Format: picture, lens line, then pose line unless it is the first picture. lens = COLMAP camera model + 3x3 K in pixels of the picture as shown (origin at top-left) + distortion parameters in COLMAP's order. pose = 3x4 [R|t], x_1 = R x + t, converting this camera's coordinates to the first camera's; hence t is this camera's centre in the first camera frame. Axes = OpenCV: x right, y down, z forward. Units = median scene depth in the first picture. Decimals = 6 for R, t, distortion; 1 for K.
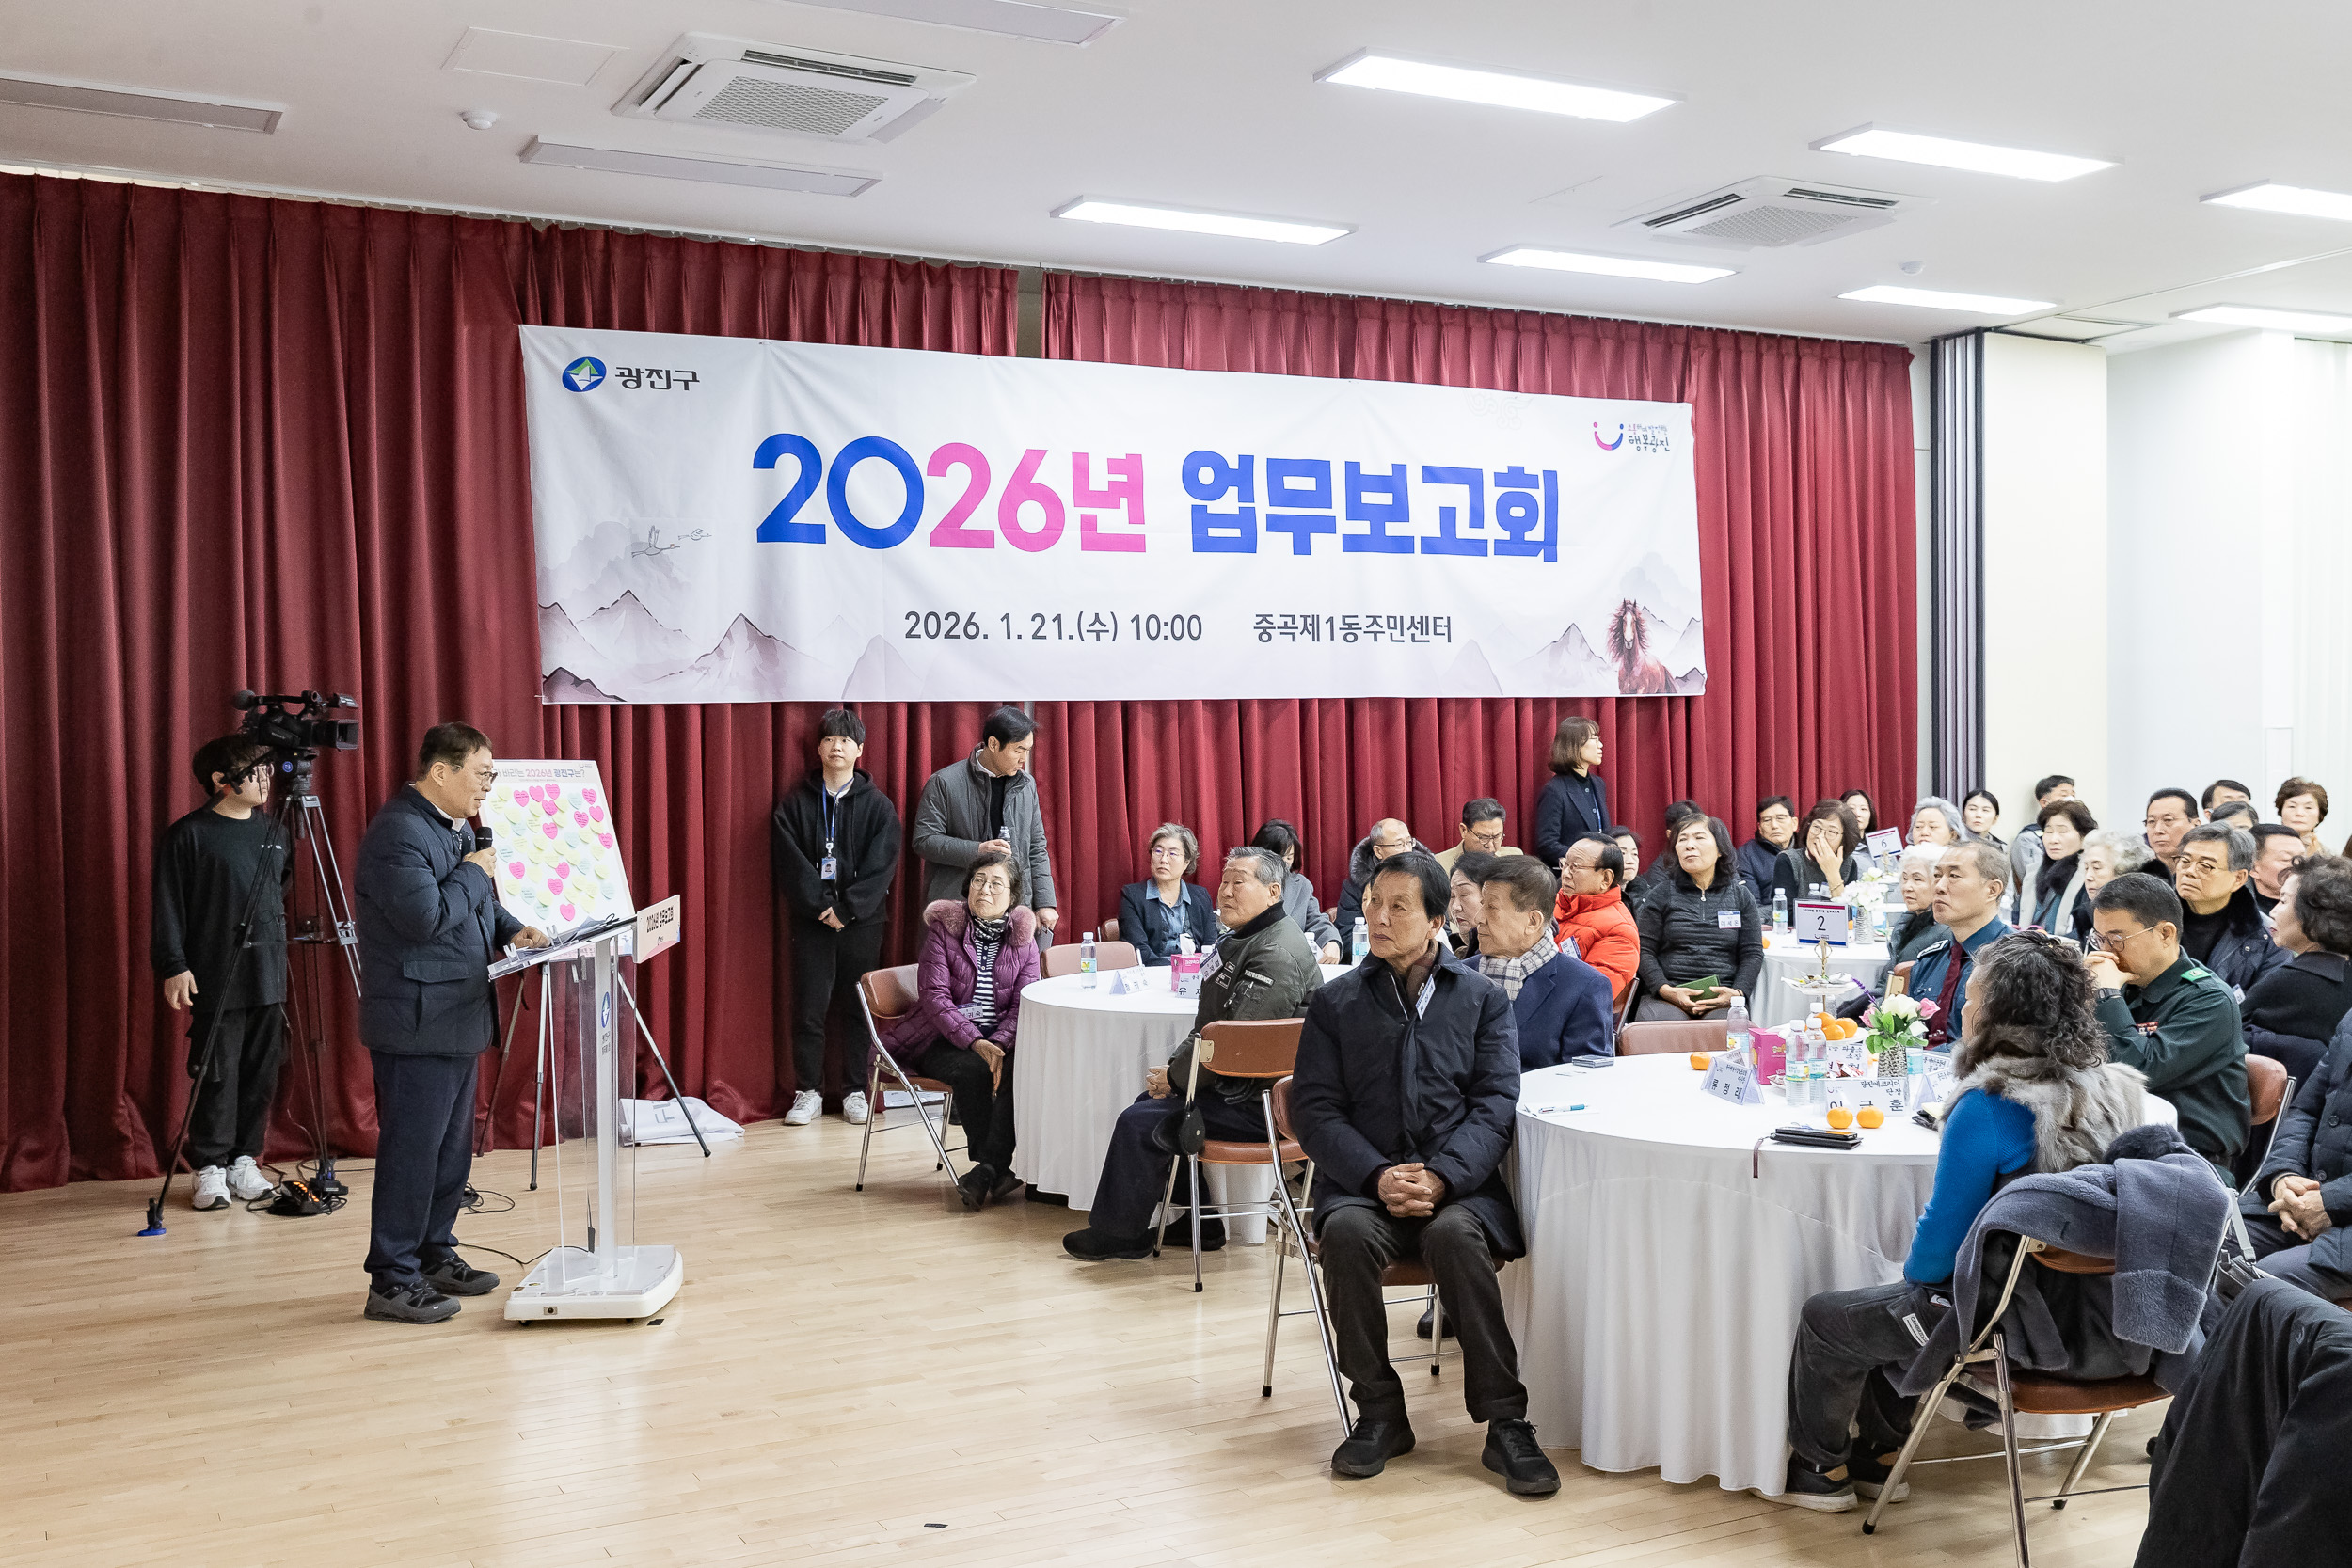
lens RADIAL K [[2256.7, 0, 1166.7], [0, 2256.7, 796.2], [0, 0, 1]] dist [0.020524, 0.000000]
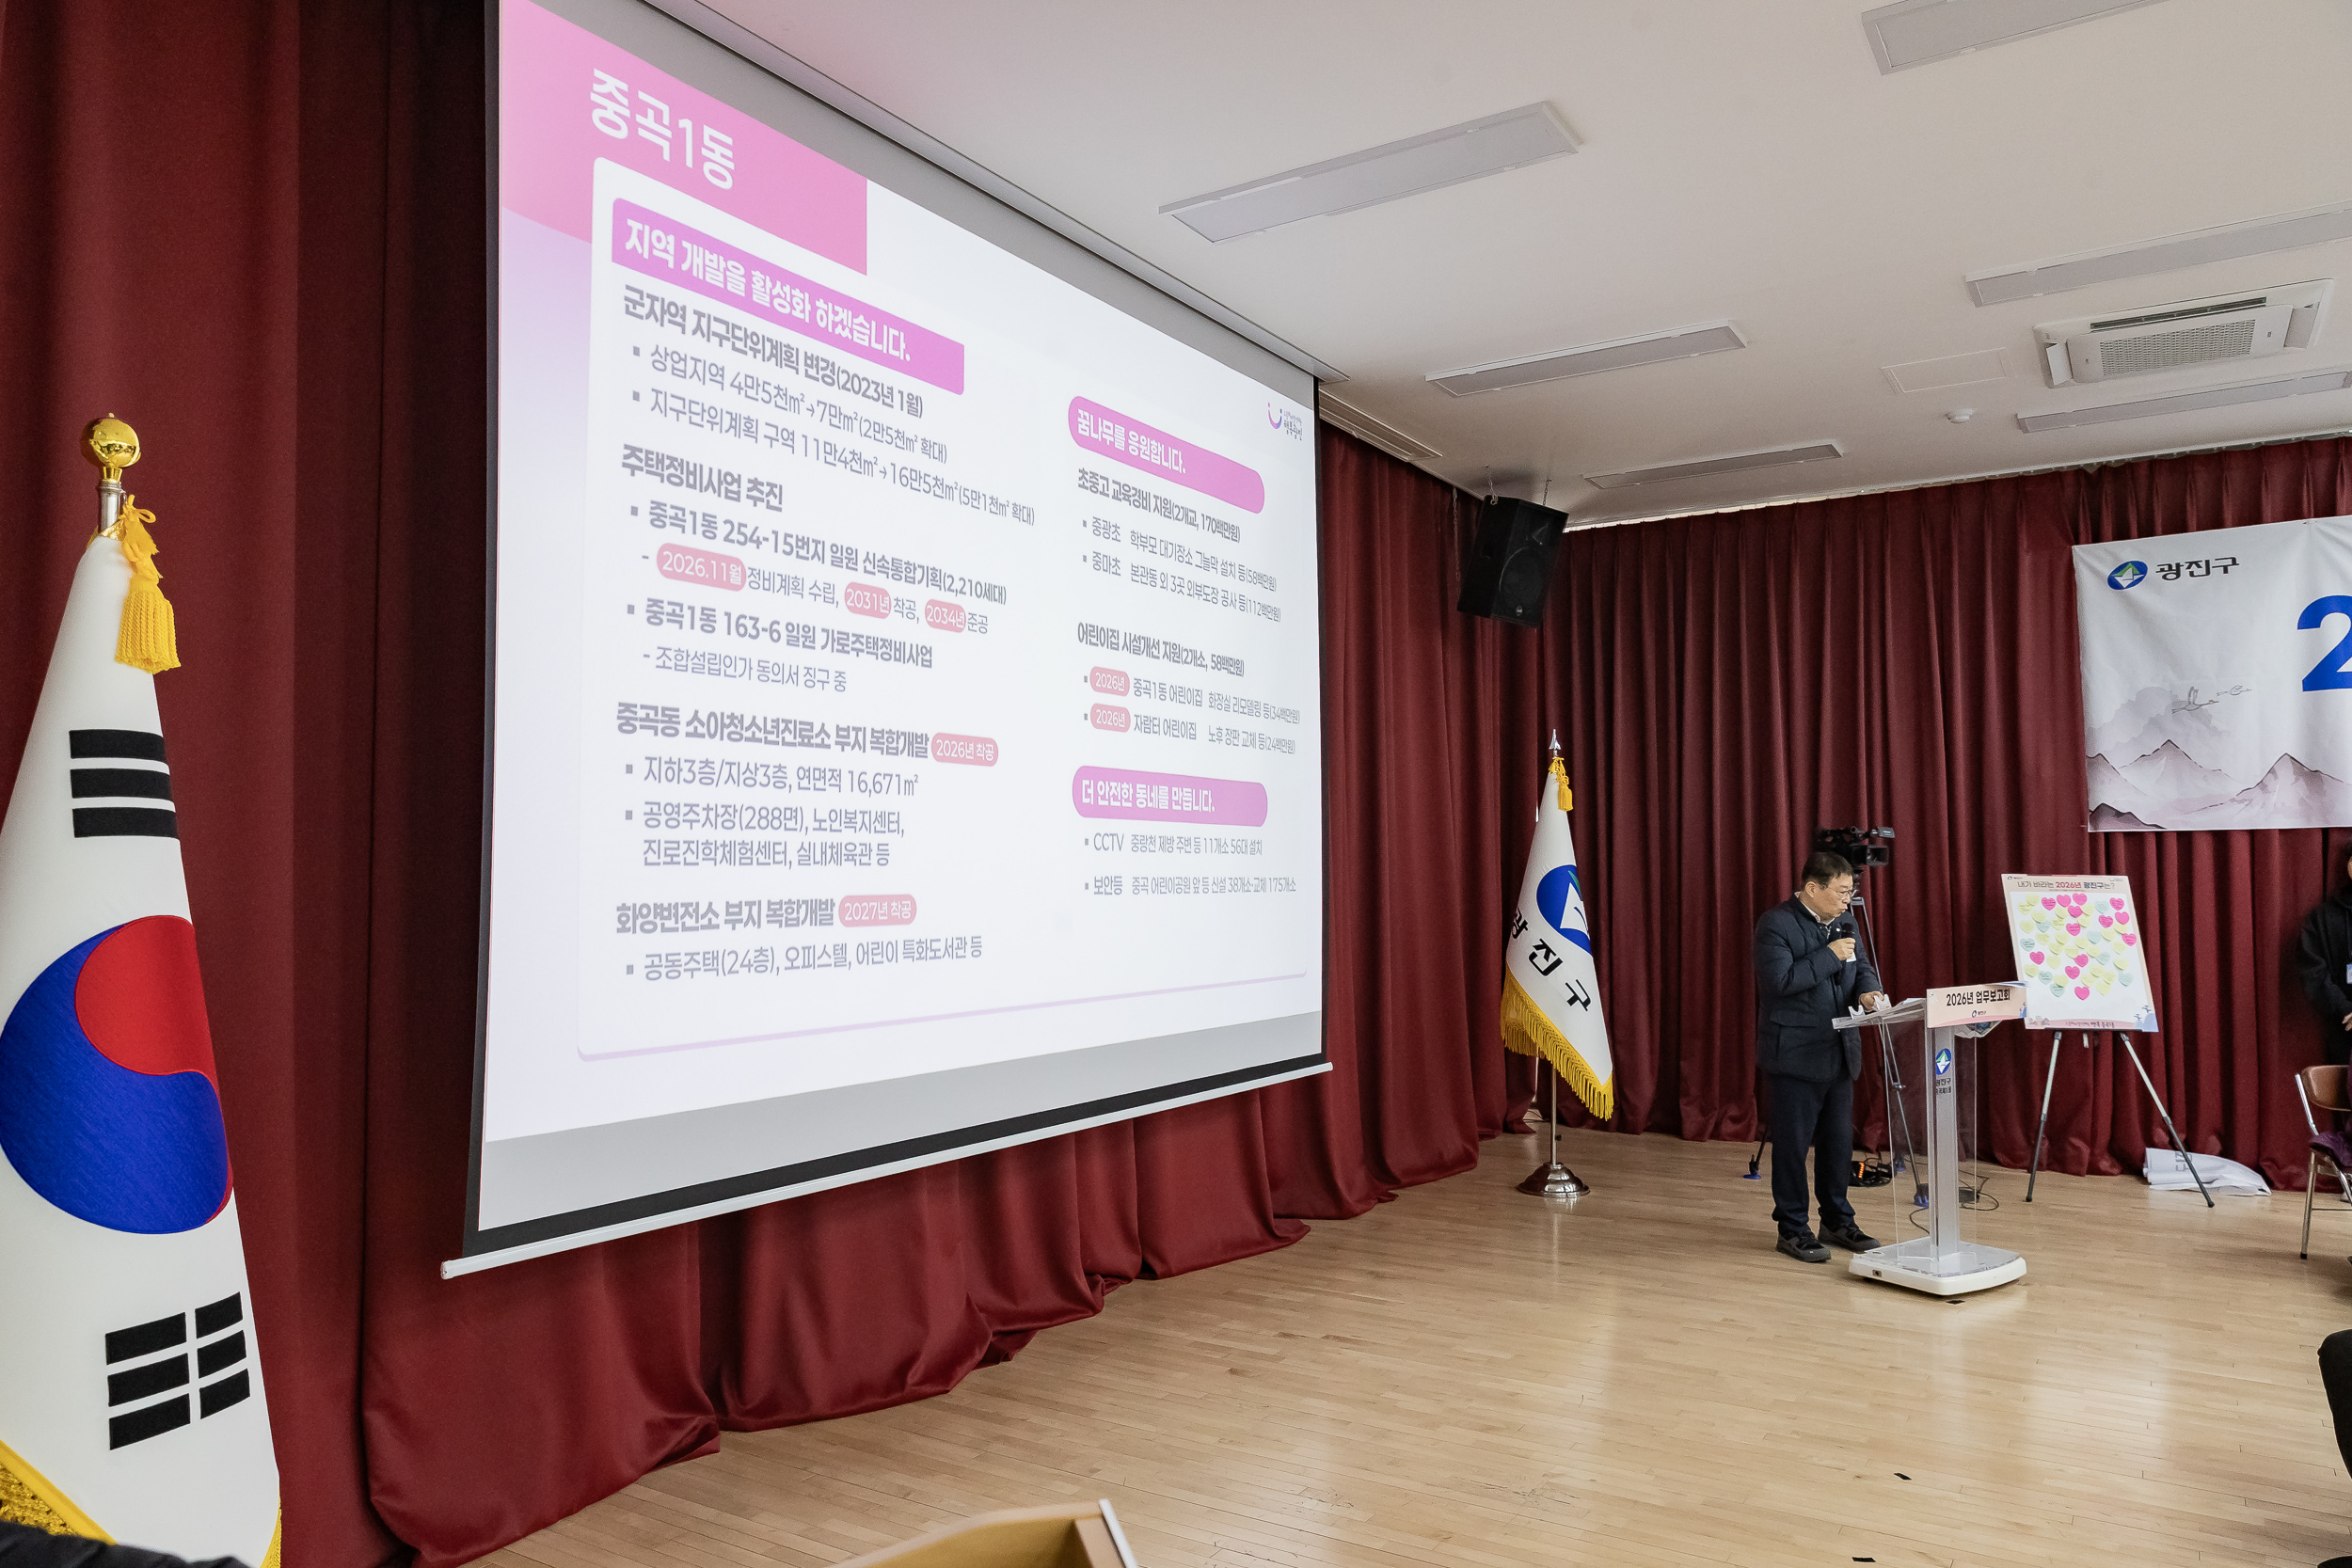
lens RADIAL K [[1580.5, 0, 1188.4], [0, 1580.5, 788.5], [0, 0, 1]] dist [0.001677, 0.015969]
pose [[0.501818, -0.034002, -0.864305, 0.225026], [-0.022322, 0.998385, -0.052237, -0.005716], [0.864685, 0.045507, 0.500249, 0.083497]]
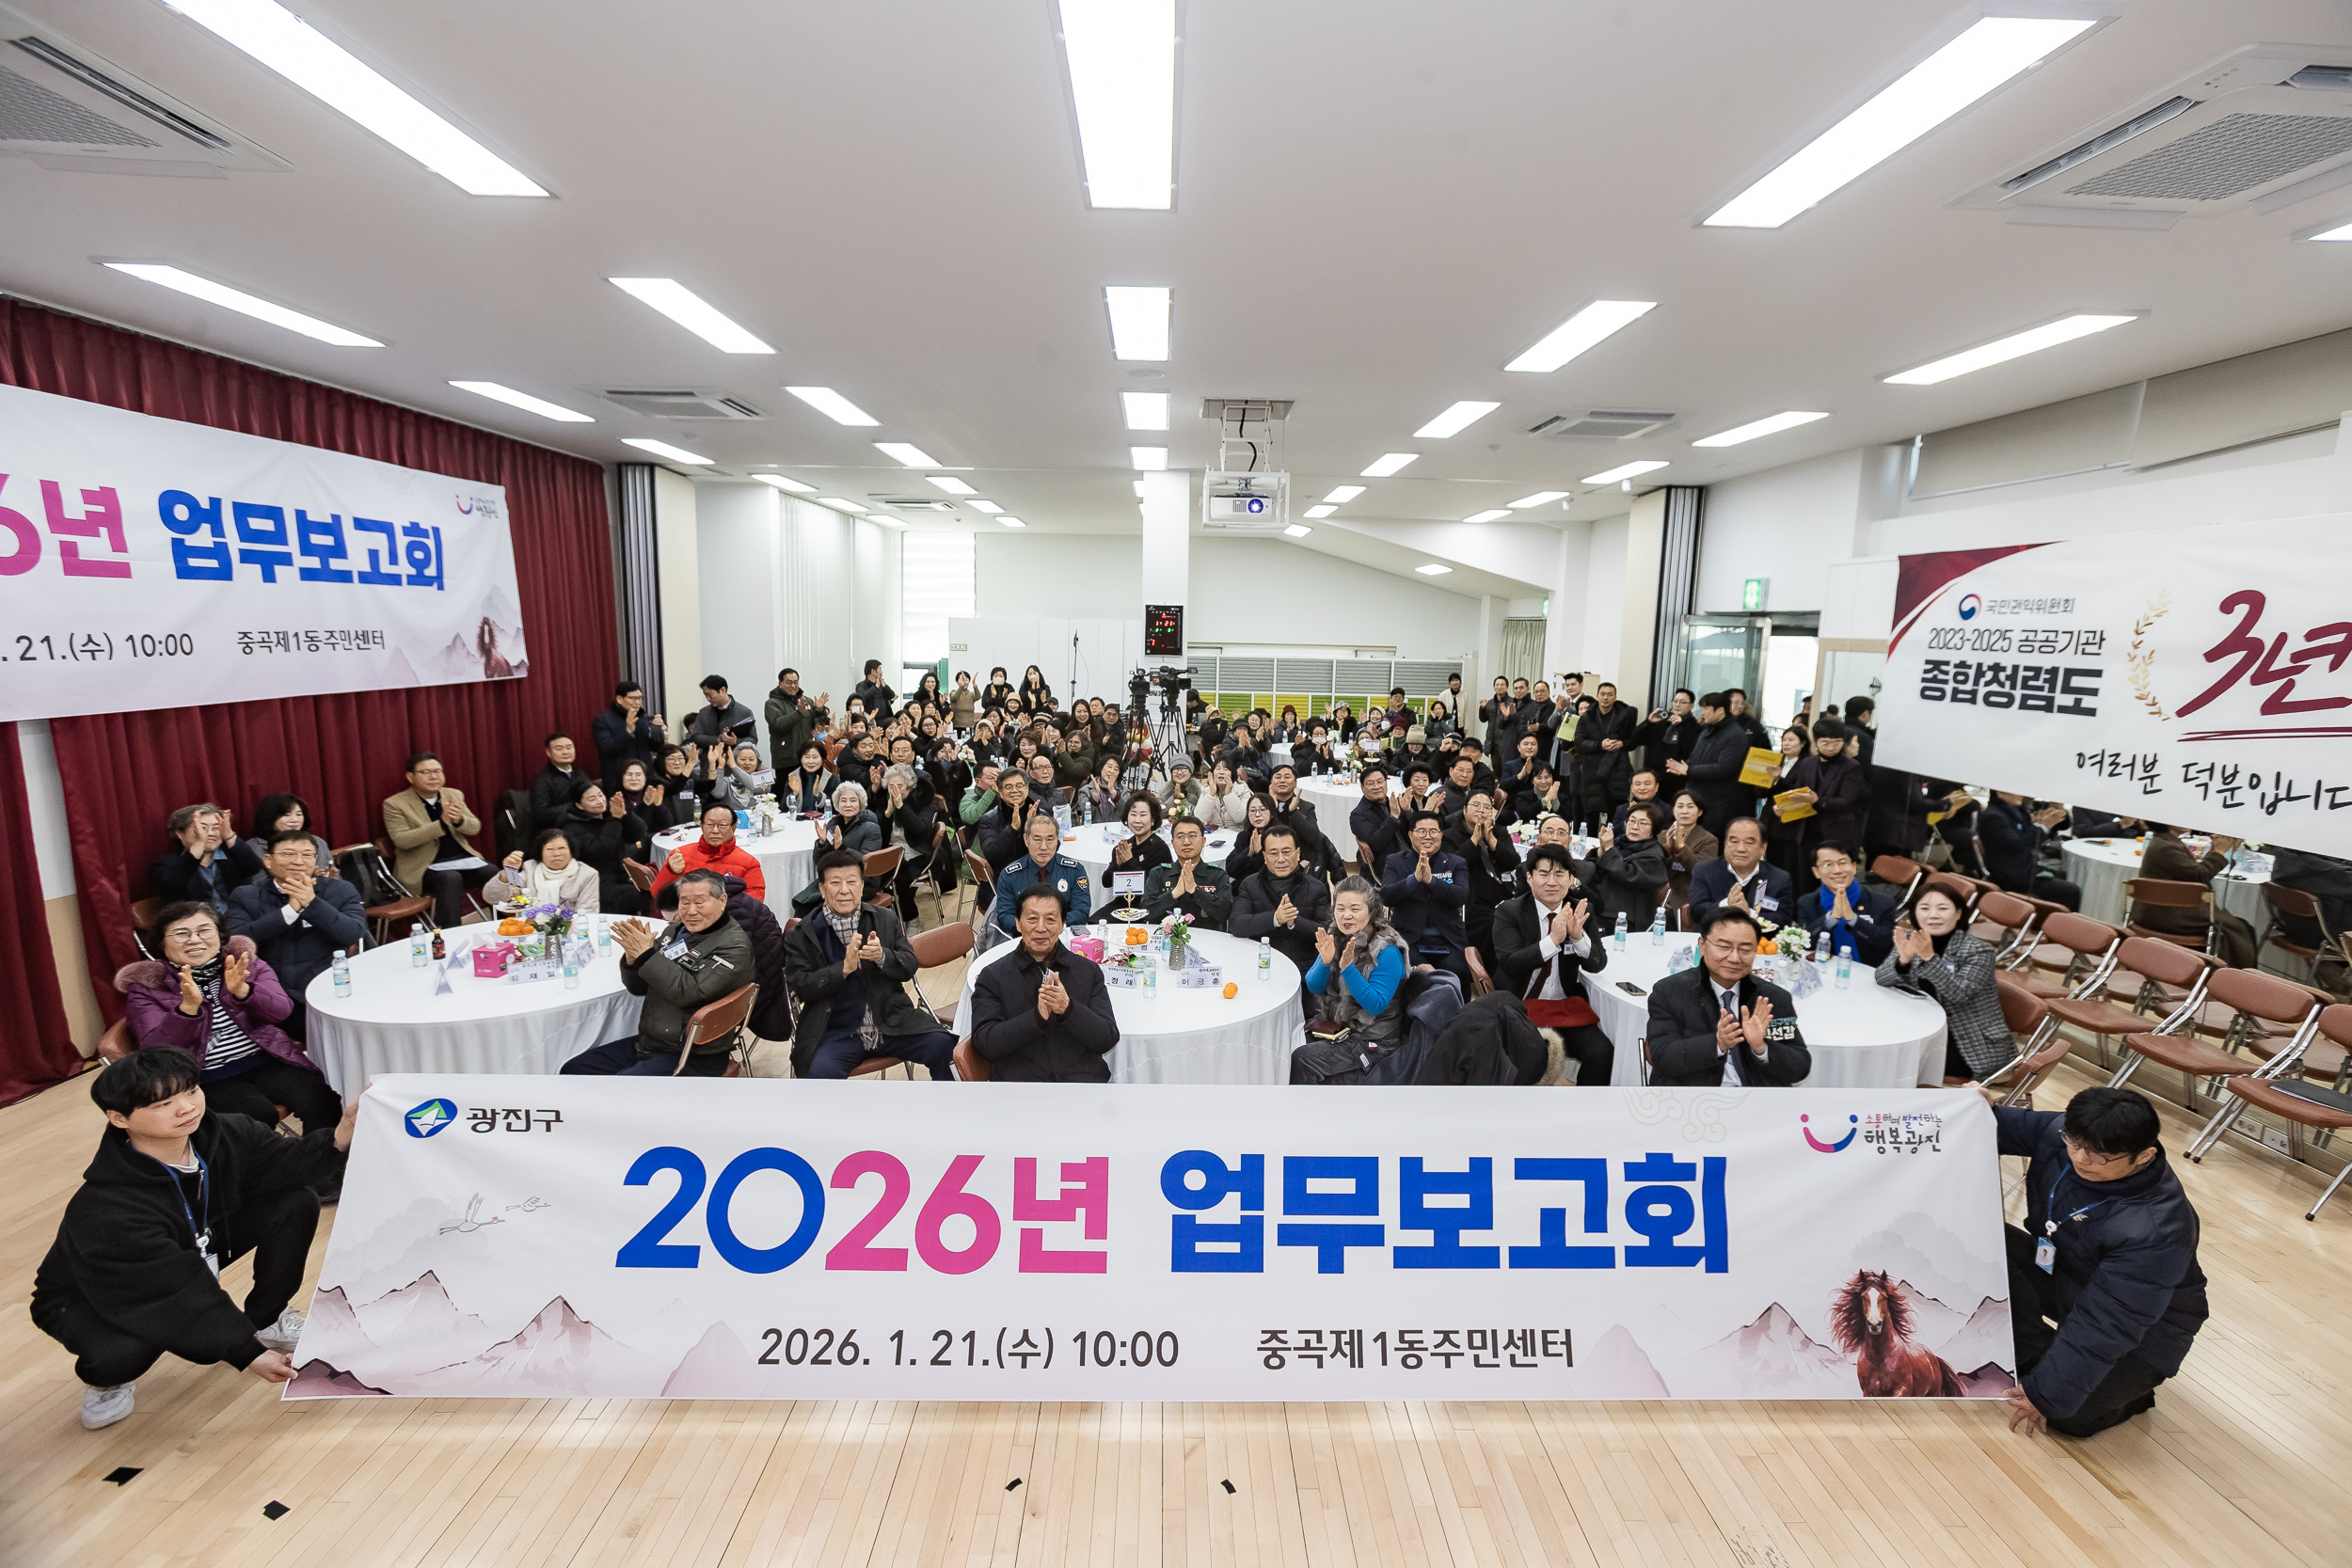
lens RADIAL K [[1041.3, 0, 1174.4], [0, 1041.3, 774.0], [0, 0, 1]] dist [-0.012745, 0.006862]
pose [[0.452118, -0.107019, 0.885515, -0.244861], [0.001179, 0.992847, 0.119389, -0.073528], [-0.891957, -0.052934, 0.449010, 0.307085]]
